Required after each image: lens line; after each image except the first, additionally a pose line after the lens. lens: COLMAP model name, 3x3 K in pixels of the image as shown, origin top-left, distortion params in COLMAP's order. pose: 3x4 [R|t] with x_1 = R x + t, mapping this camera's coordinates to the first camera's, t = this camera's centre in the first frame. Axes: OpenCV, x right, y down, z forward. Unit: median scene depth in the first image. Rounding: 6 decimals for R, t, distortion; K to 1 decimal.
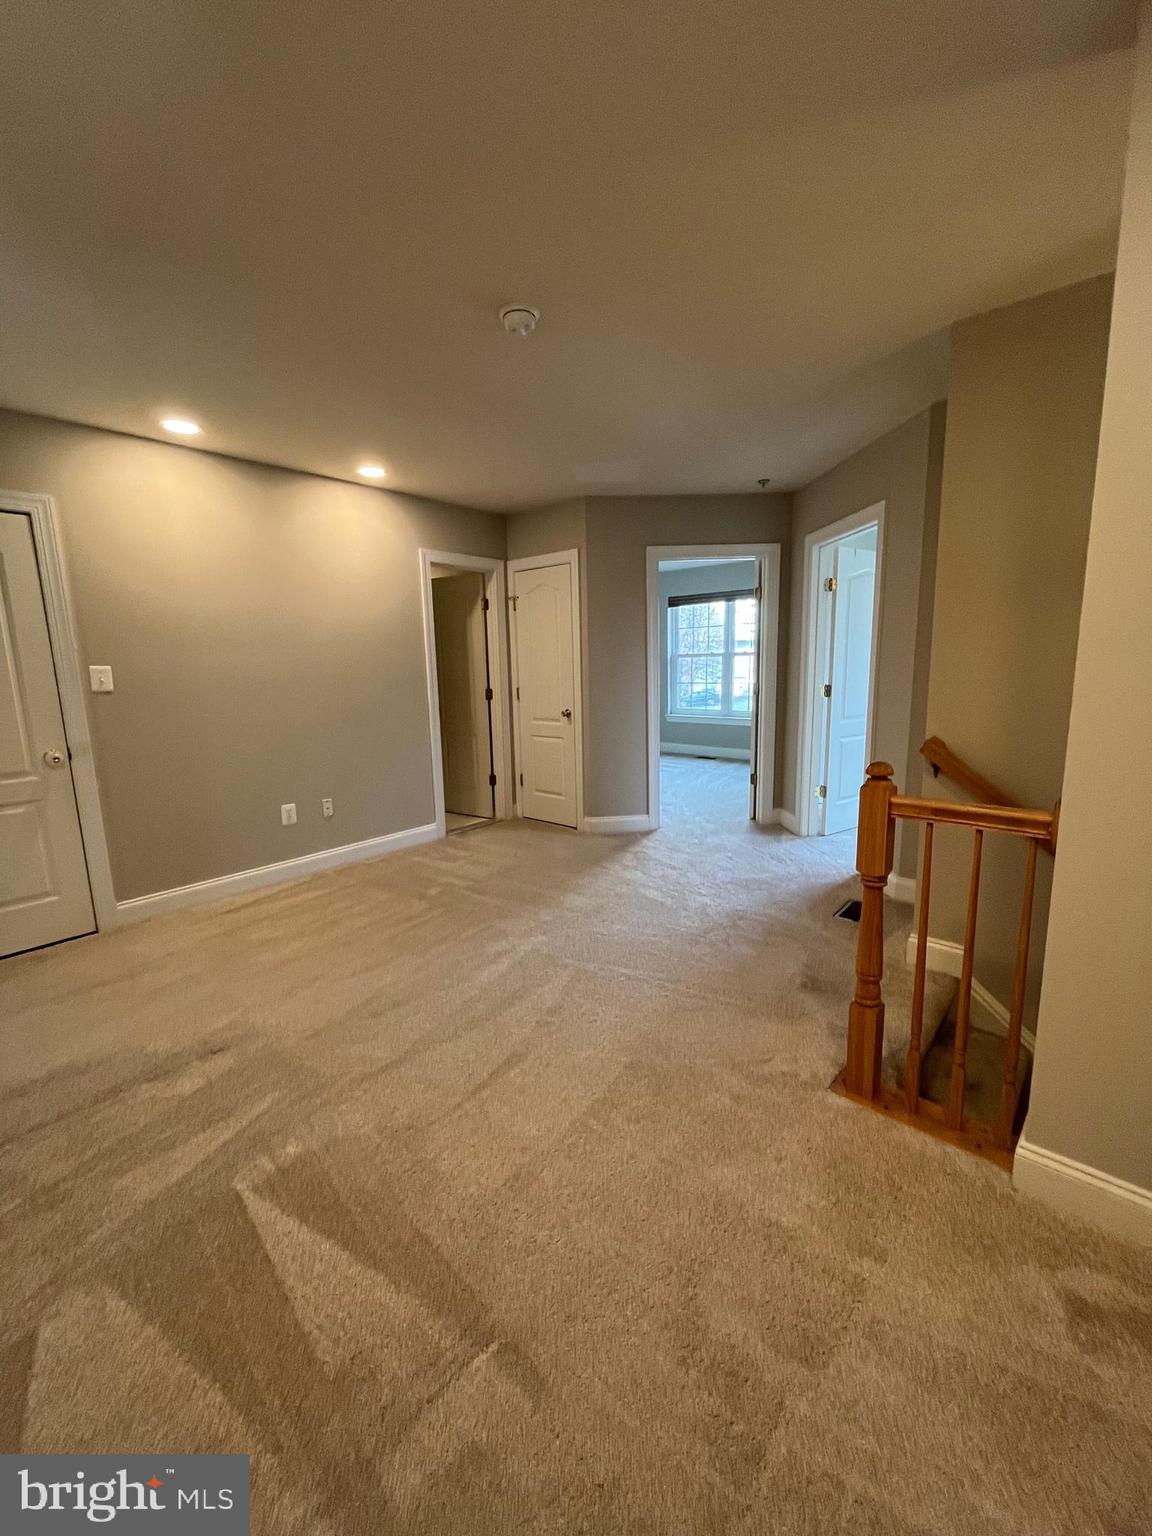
lens RADIAL K [[622.1, 0, 578.7], [0, 622.1, 764.6], [0, 0, 1]] dist [-0.001700, 0.000683]
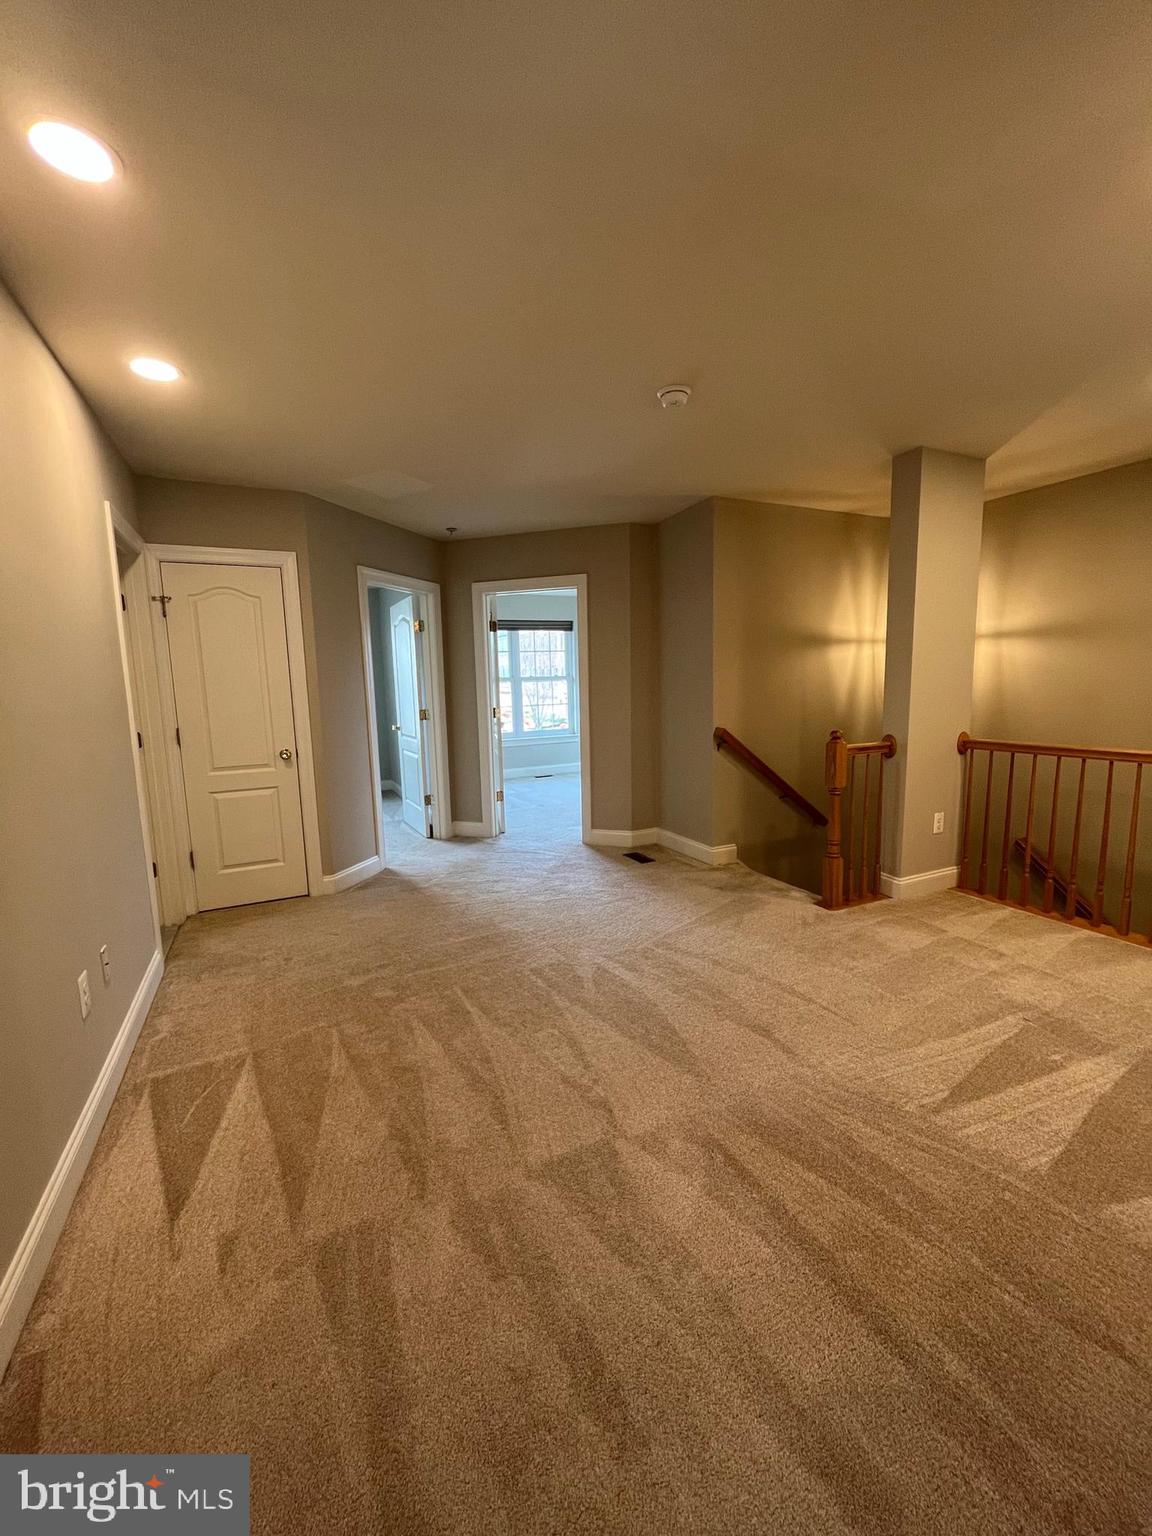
lens RADIAL K [[622.1, 0, 578.7], [0, 622.1, 764.6], [0, 0, 1]] dist [-0.001700, 0.000683]
pose [[0.395105, -0.113778, 0.911563, -0.752882], [0.166686, 0.984708, 0.050659, -0.060952], [-0.903387, 0.131929, 0.408028, 0.429350]]
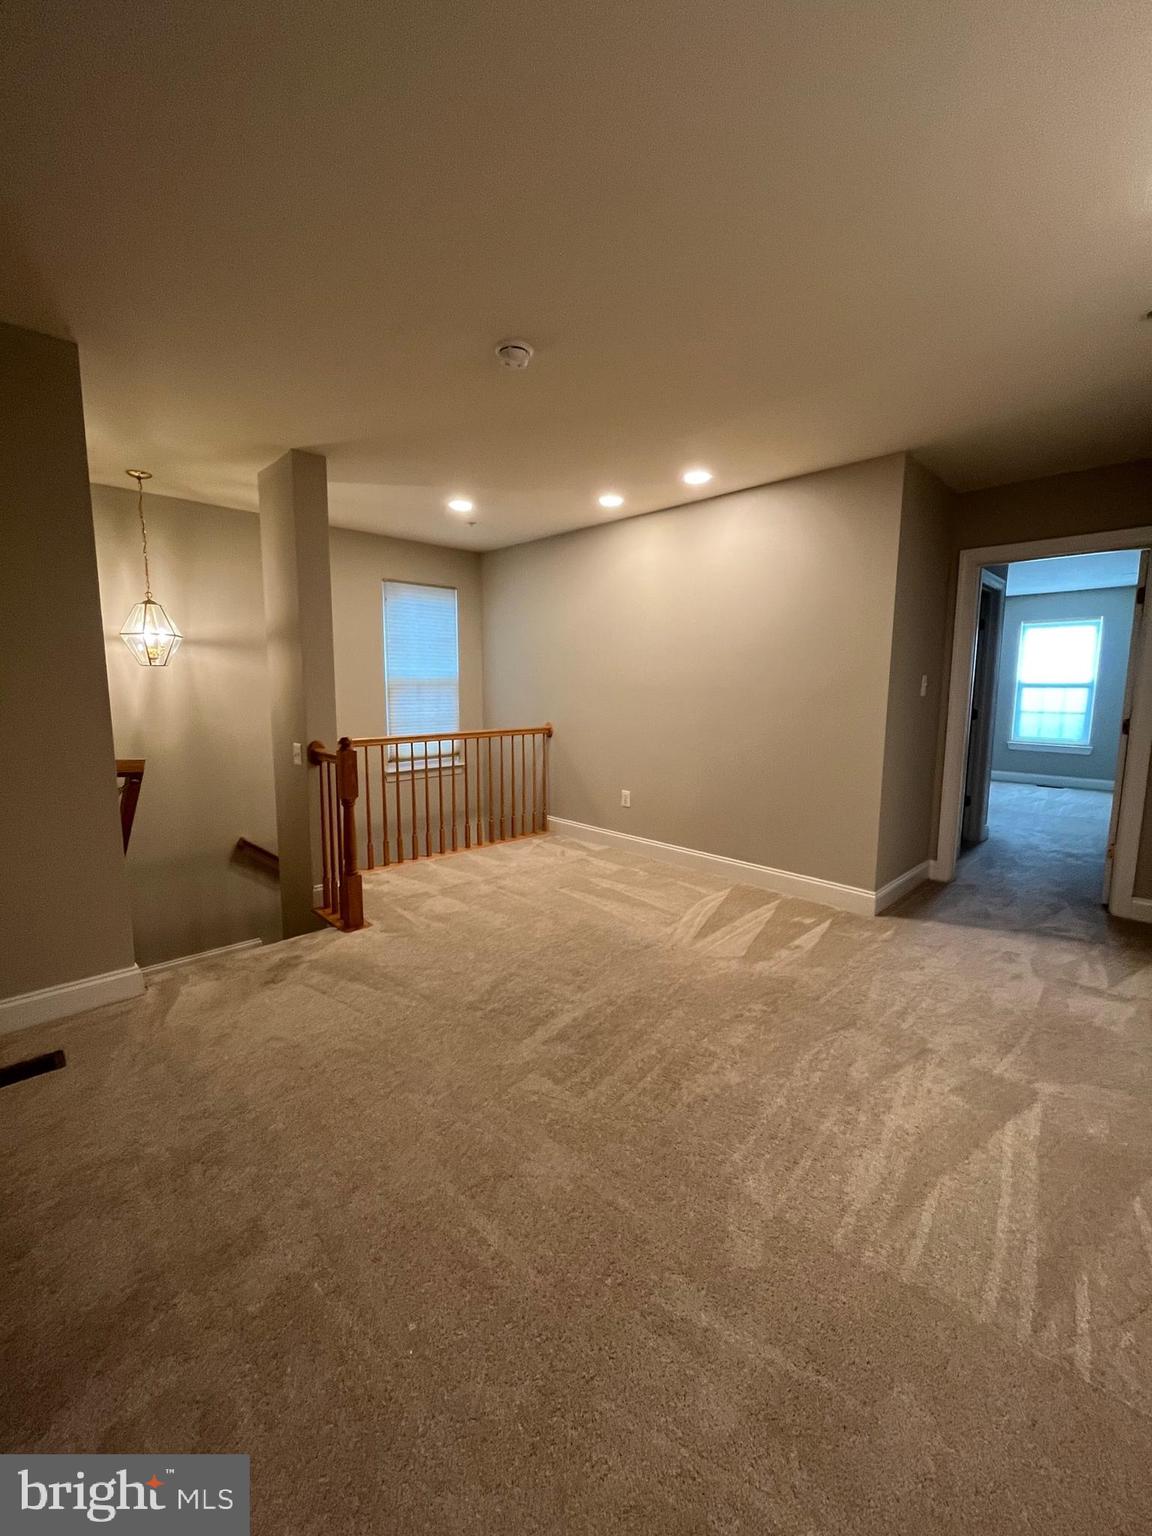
lens RADIAL K [[622.1, 0, 578.7], [0, 622.1, 764.6], [0, 0, 1]] dist [-0.001700, 0.000683]
pose [[-0.996561, 0.010686, 0.082169, -0.155584], [0.033543, 0.958789, 0.282130, -0.189497], [-0.075767, 0.283916, -0.955851, 1.236181]]
